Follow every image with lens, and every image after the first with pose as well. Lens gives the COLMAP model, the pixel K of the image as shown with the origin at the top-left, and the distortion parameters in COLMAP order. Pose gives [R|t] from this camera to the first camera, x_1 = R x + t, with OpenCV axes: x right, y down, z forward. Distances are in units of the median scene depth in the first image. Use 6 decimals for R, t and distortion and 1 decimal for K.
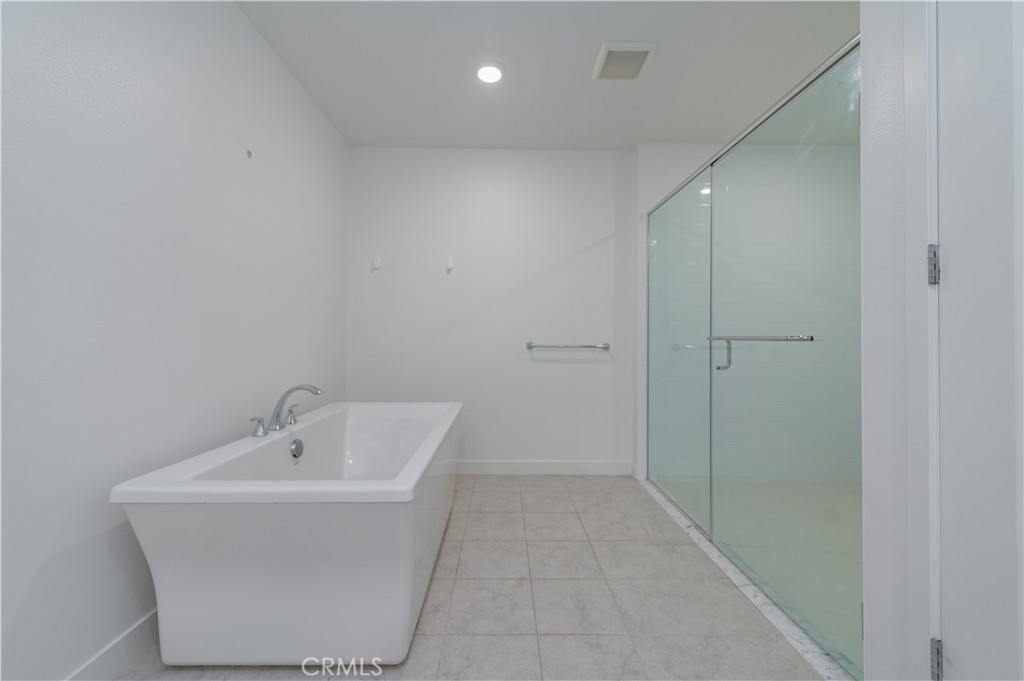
lens RADIAL K [[401.5, 0, 508.4], [0, 401.5, 333.1], [0, 0, 1]] dist [0.008014, -0.000689]
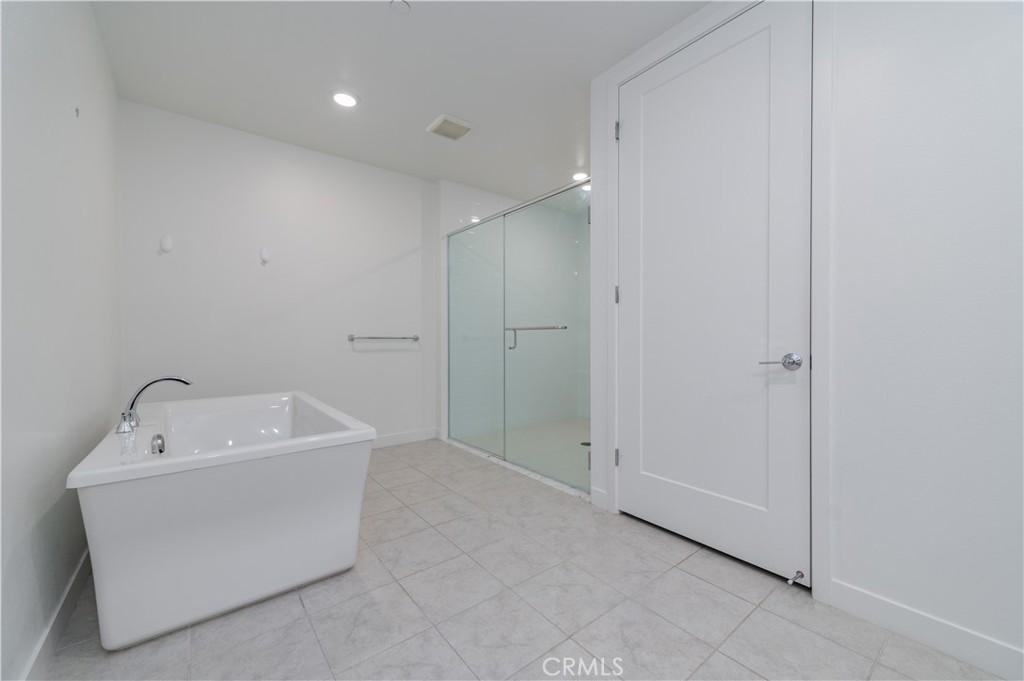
lens RADIAL K [[399.8, 0, 511.9], [0, 399.8, 340.5], [0, 0, 1]] dist [0.013541, -0.003537]
pose [[0.793635, -0.014237, 0.608228, -0.404904], [0.001831, 0.999778, 0.021013, 0.024282], [-0.608392, -0.015562, 0.793484, -0.231930]]
